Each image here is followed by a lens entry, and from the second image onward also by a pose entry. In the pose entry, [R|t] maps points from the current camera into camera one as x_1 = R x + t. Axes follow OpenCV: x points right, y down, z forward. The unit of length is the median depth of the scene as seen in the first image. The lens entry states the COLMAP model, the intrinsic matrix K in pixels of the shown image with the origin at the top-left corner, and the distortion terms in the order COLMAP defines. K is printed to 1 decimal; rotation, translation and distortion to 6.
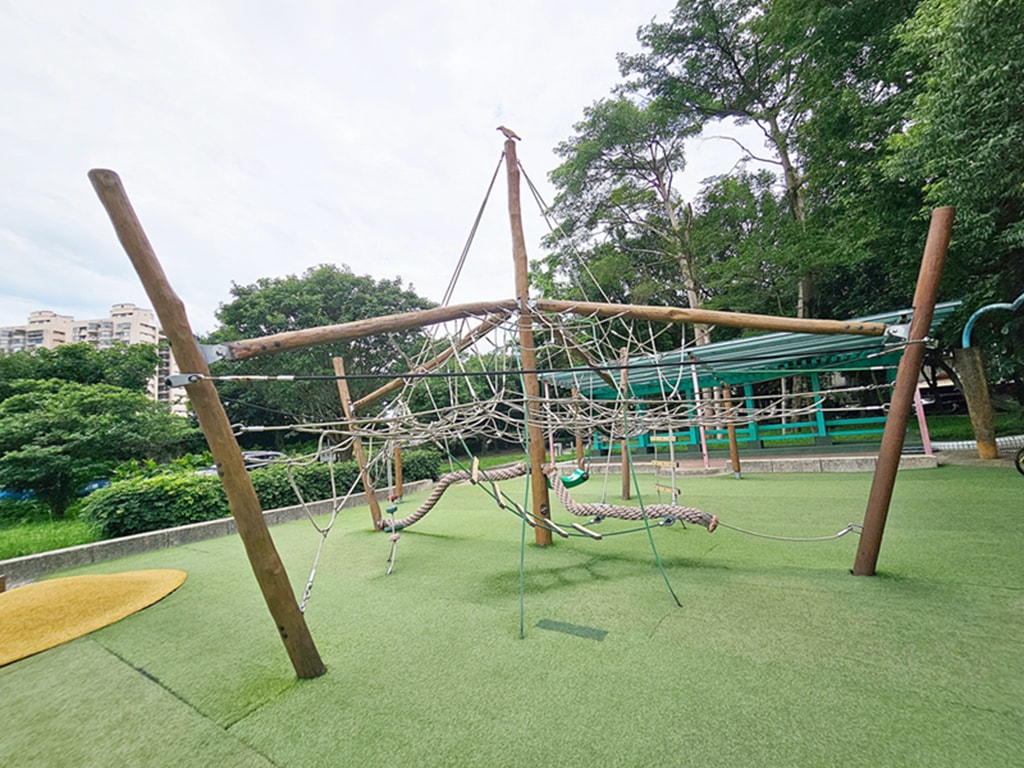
lens RADIAL K [[423.2, 0, 514.3], [0, 423.2, 383.1], [0, 0, 1]] dist [0.000007, 0.001069]
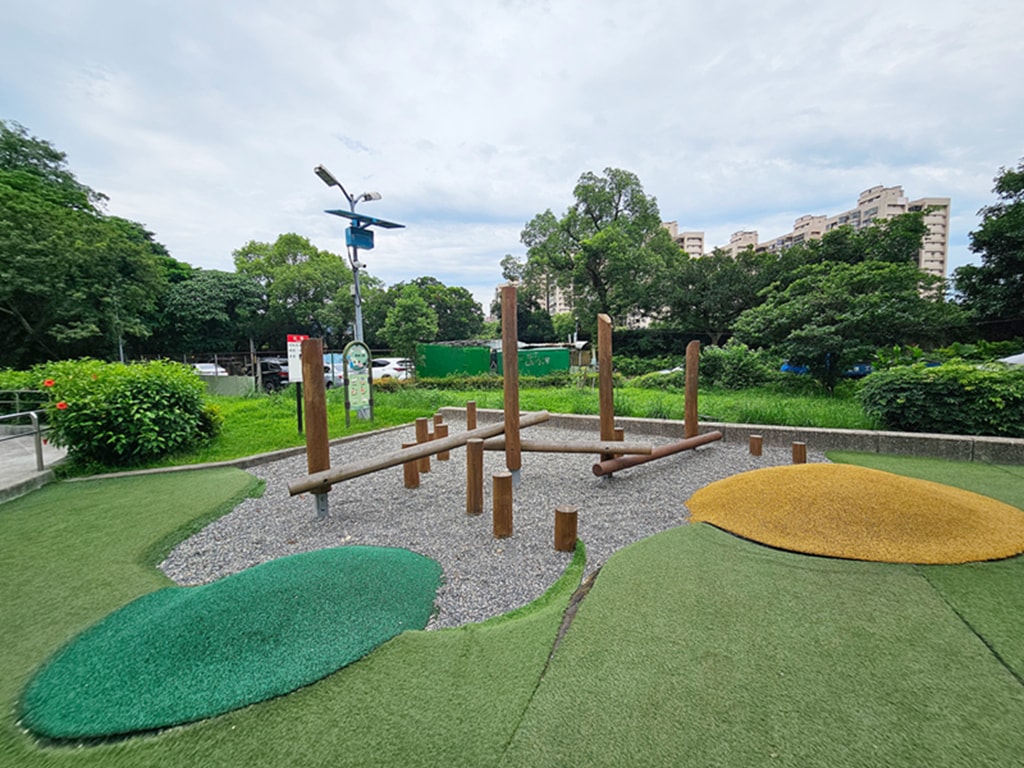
lens RADIAL K [[429.9, 0, 512.3], [0, 429.9, 391.3], [0, 0, 1]] dist [0.001775, -0.000533]
pose [[0.146591, 0.158376, -0.976436, -0.149128], [0.113877, 0.977835, 0.175699, 0.031606], [0.982620, -0.136950, 0.125307, 0.092854]]
